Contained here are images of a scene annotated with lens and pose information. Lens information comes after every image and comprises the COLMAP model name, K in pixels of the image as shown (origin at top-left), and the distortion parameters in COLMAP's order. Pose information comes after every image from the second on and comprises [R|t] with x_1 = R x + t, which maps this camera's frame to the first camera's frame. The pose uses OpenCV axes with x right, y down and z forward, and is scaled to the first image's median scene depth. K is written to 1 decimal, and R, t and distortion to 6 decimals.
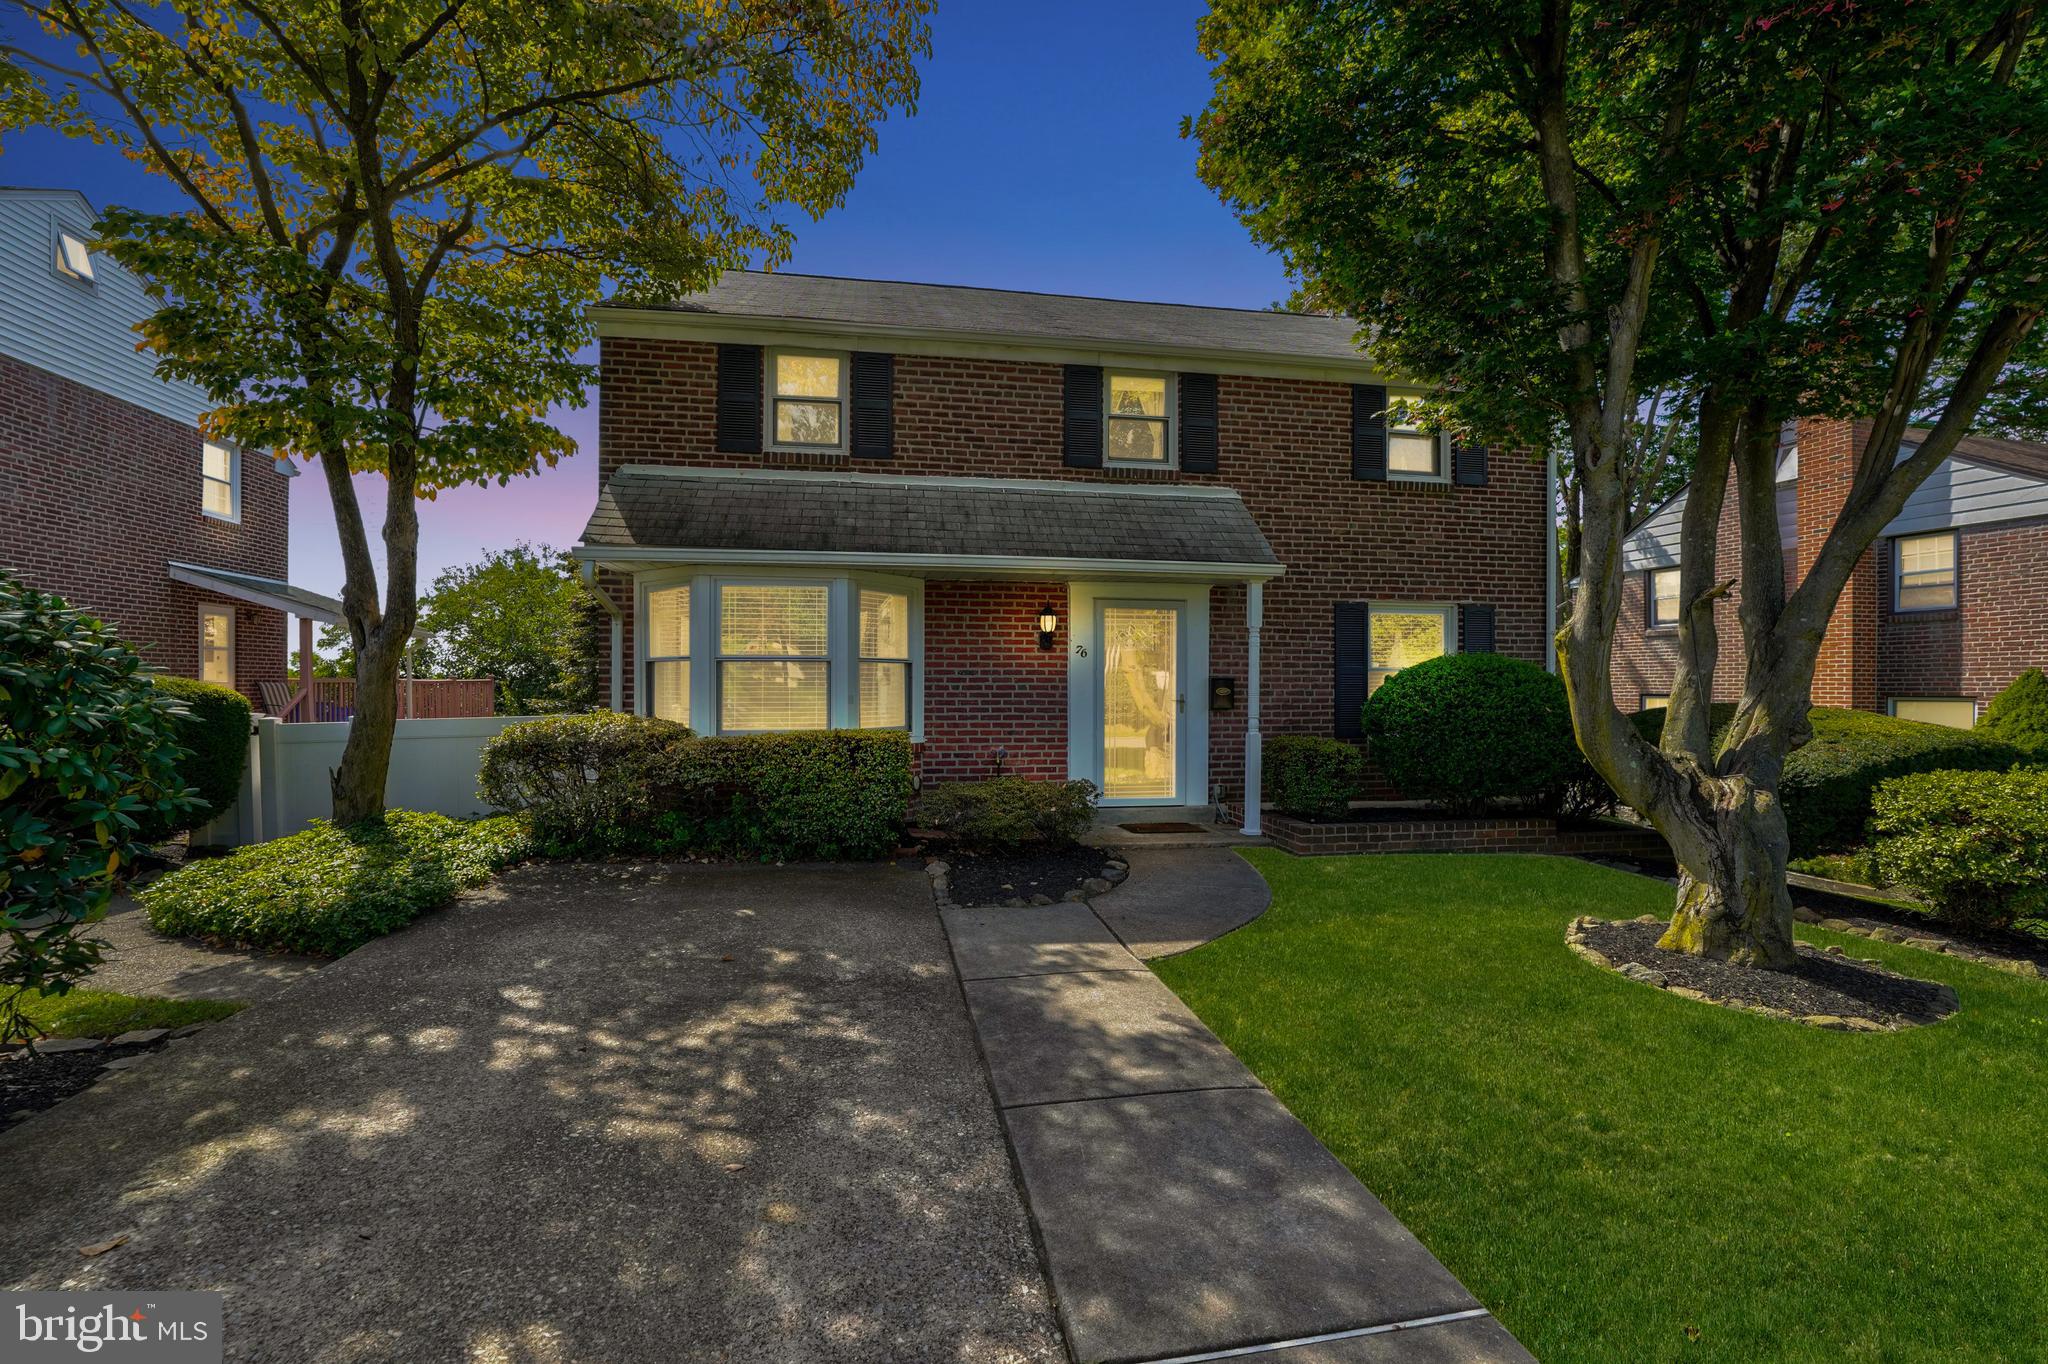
lens RADIAL K [[830.1, 0, 1007.2], [0, 830.1, 685.3], [0, 0, 1]] dist [-0.025257, 0.000361]
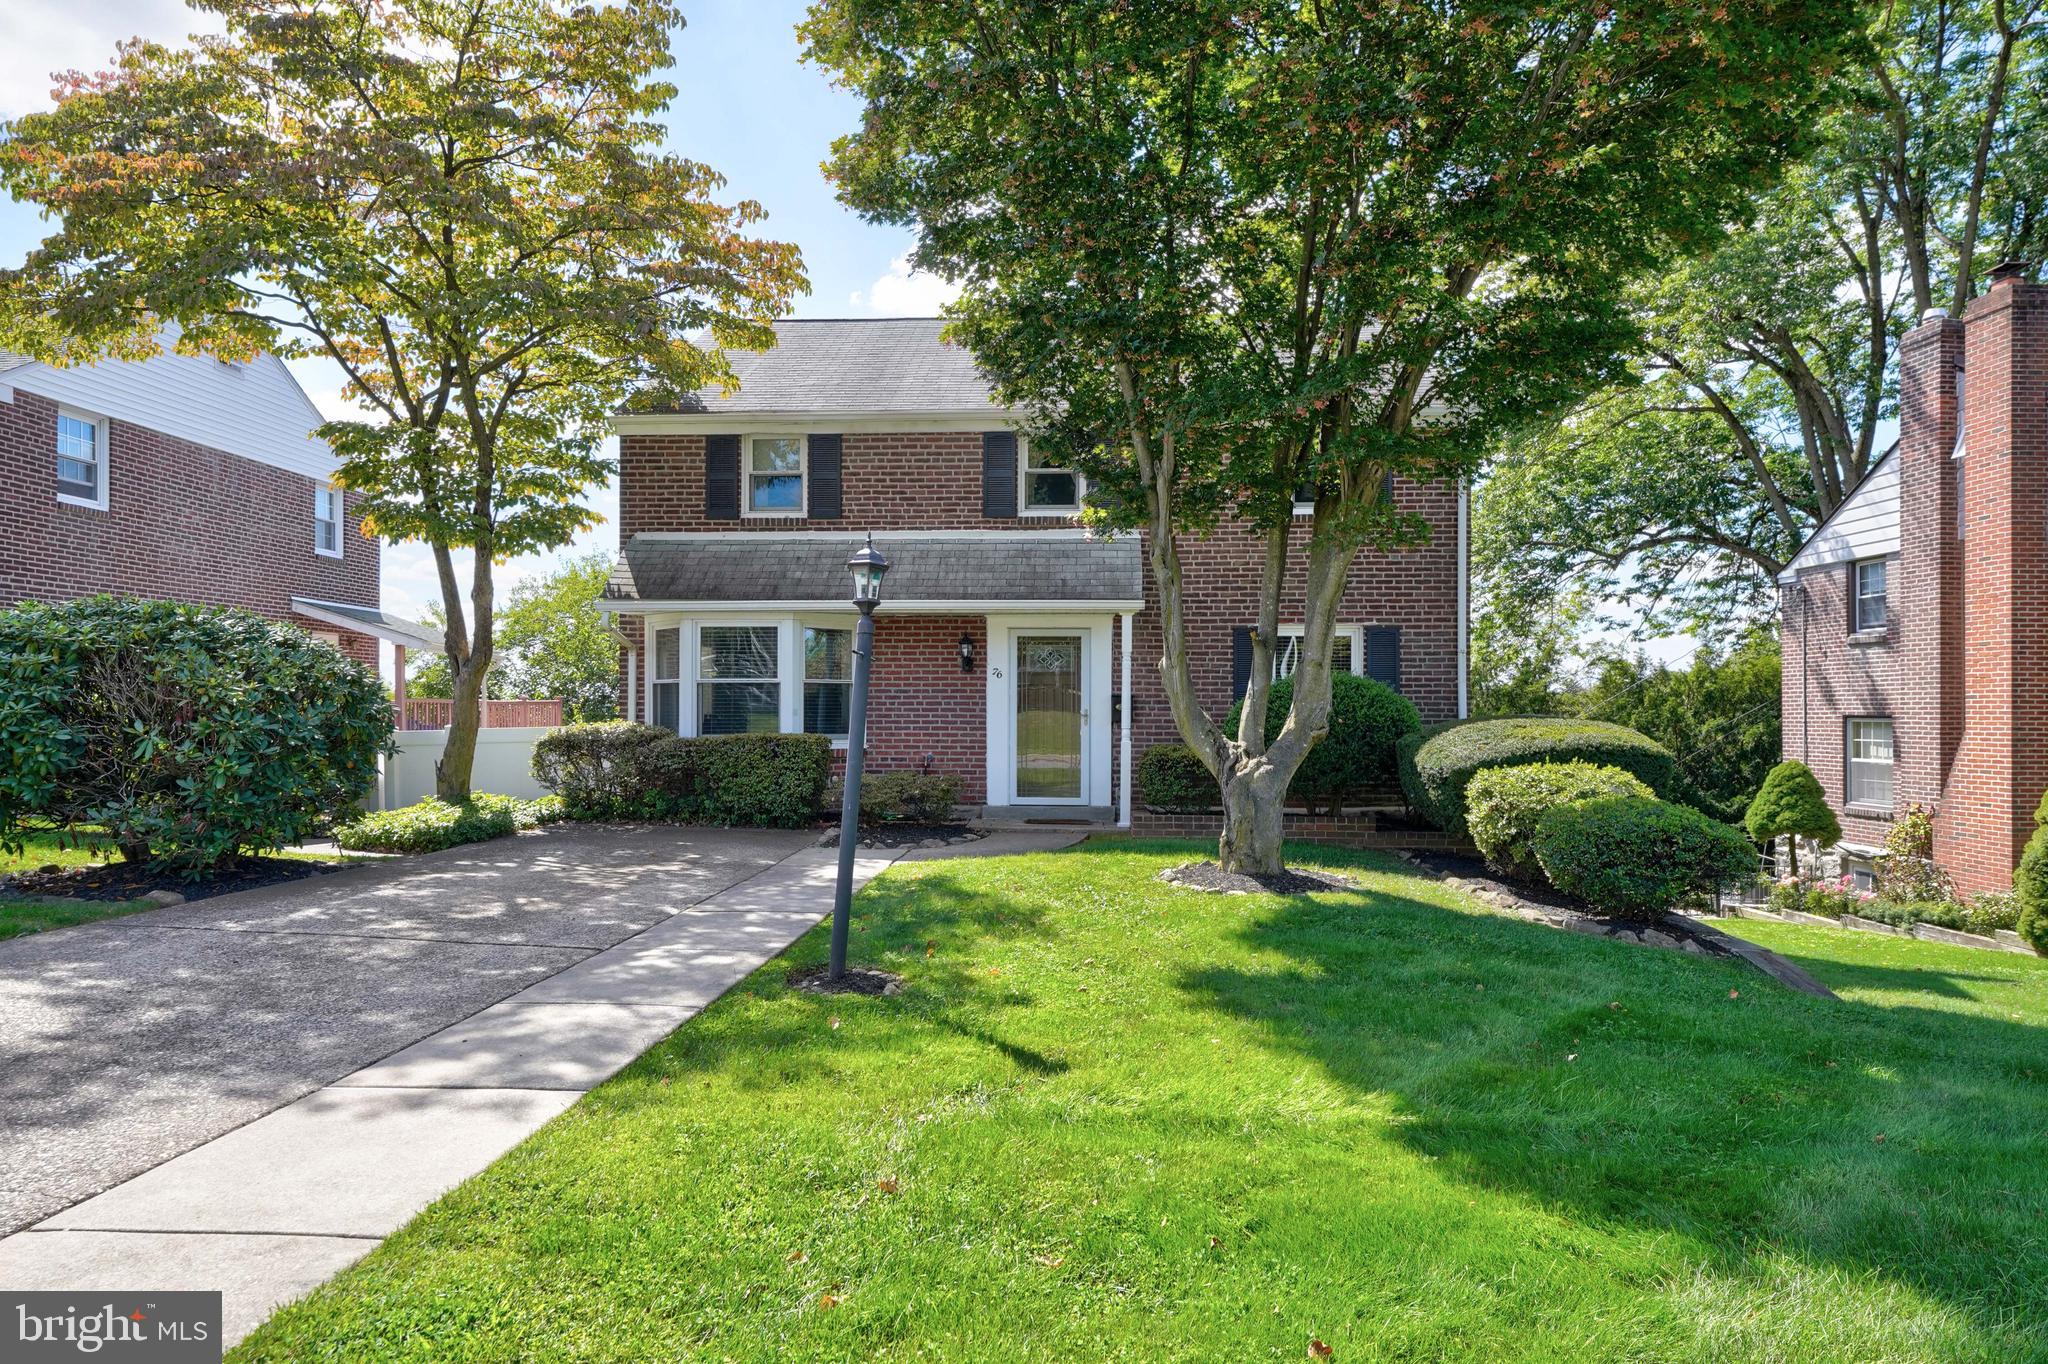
lens RADIAL K [[1189.2, 0, 1021.6], [0, 1189.2, 692.7], [0, 0, 1]] dist [0.006375, -0.001258]
pose [[0.979561, -0.003274, -0.201120, 0.508163], [0.000199, 0.999883, -0.015311, 0.014488], [0.201147, 0.014958, 0.979447, -0.718333]]
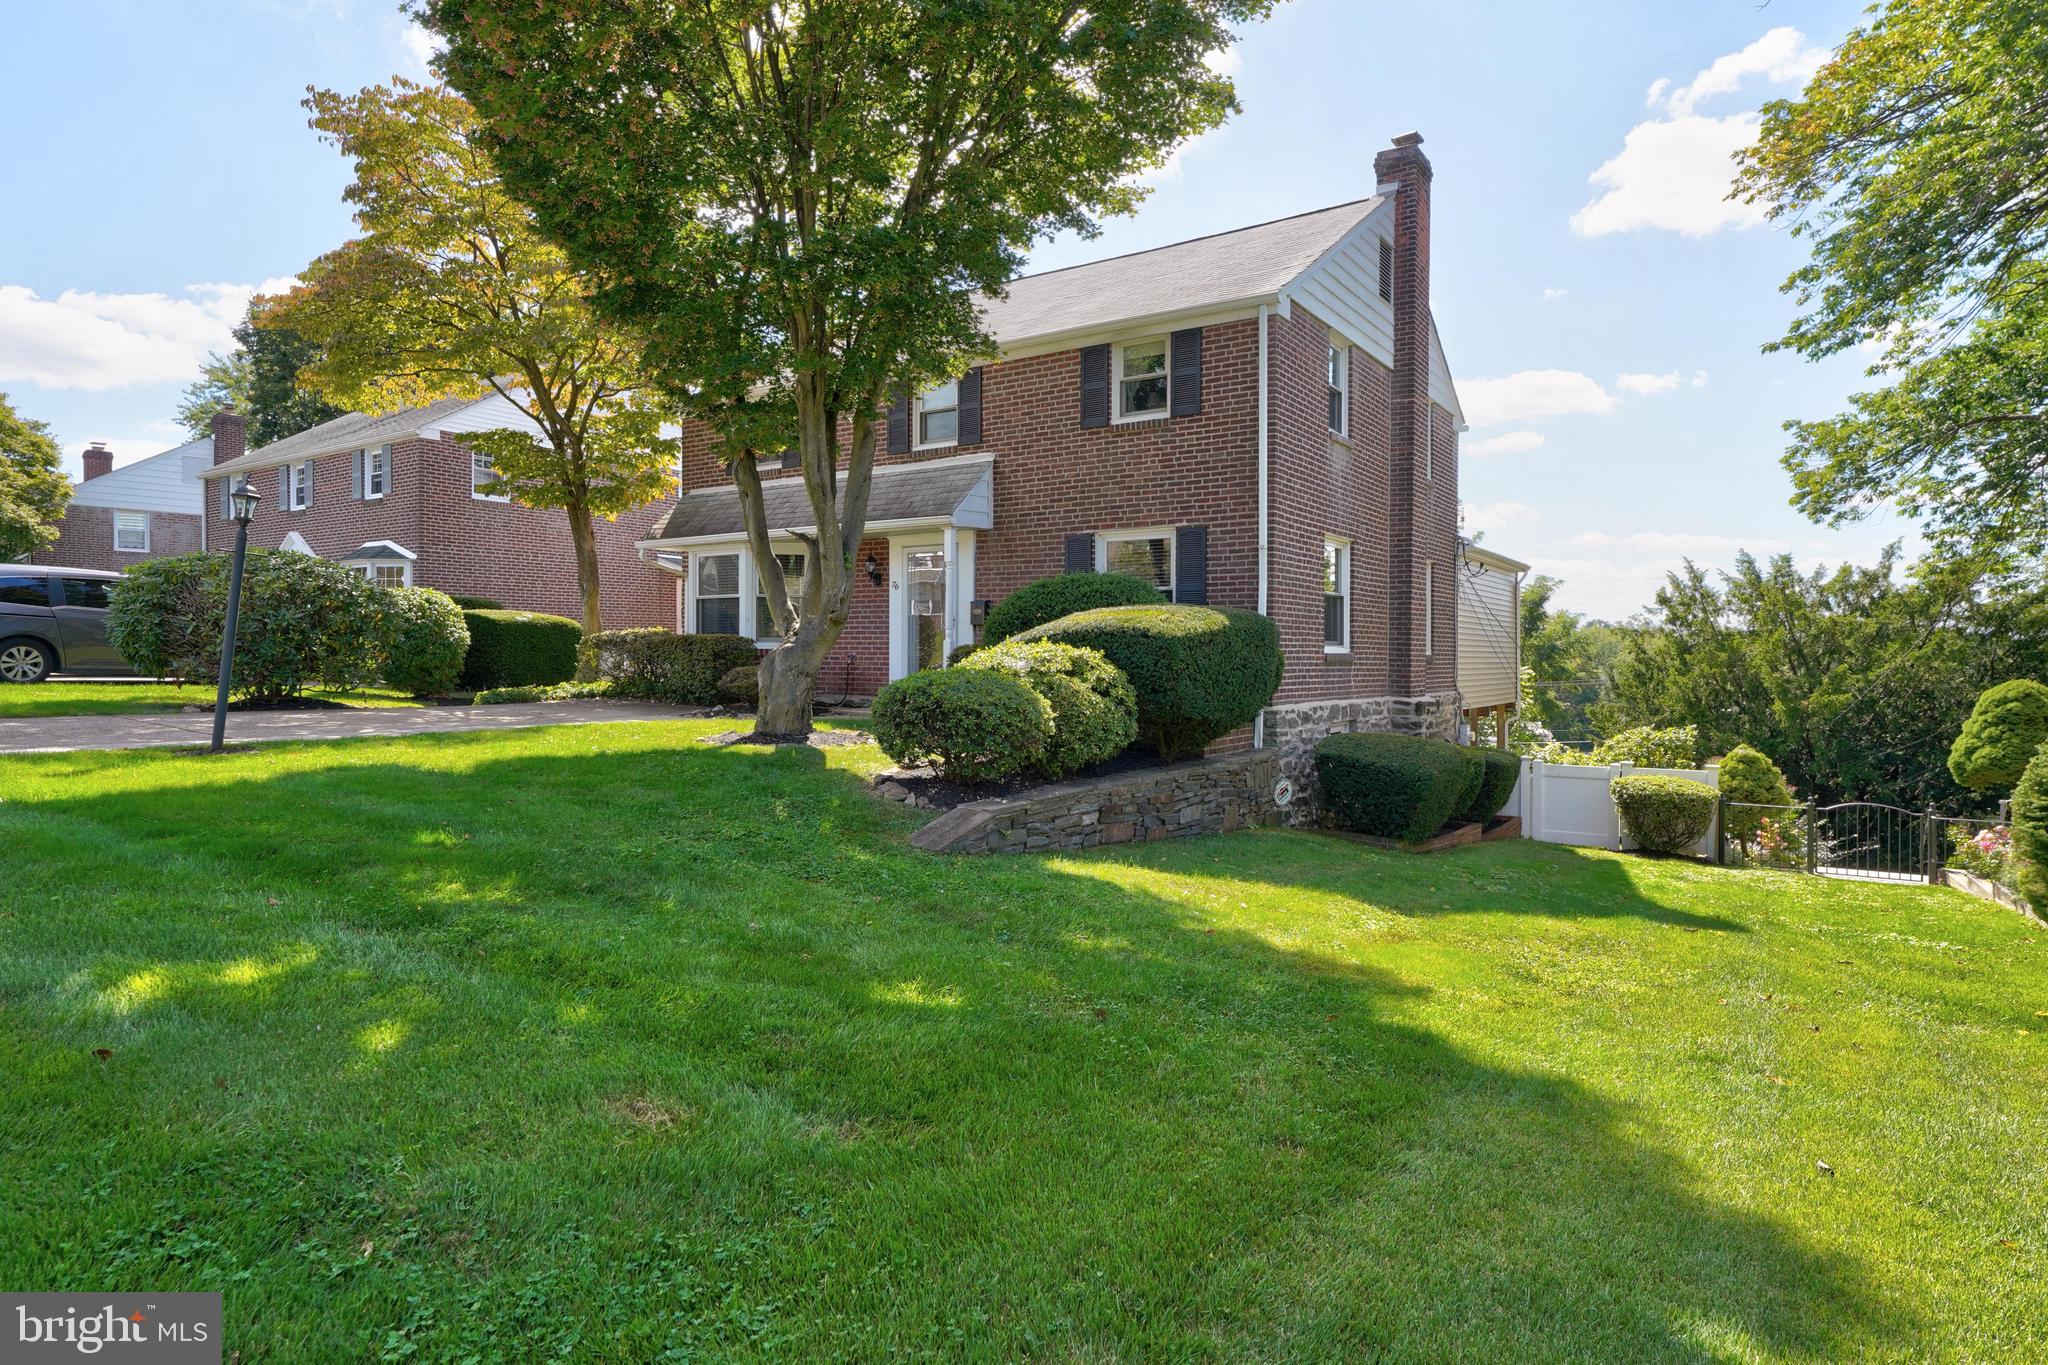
lens RADIAL K [[1119.9, 0, 1024.0], [0, 1119.9, 682.5], [0, 0, 1]] dist [0.000078, 0.000075]
pose [[0.724942, 0.017704, -0.688583, 1.703586], [-0.000846, 0.999692, 0.024811, 0.083414], [0.688810, -0.017404, 0.724733, -0.252324]]
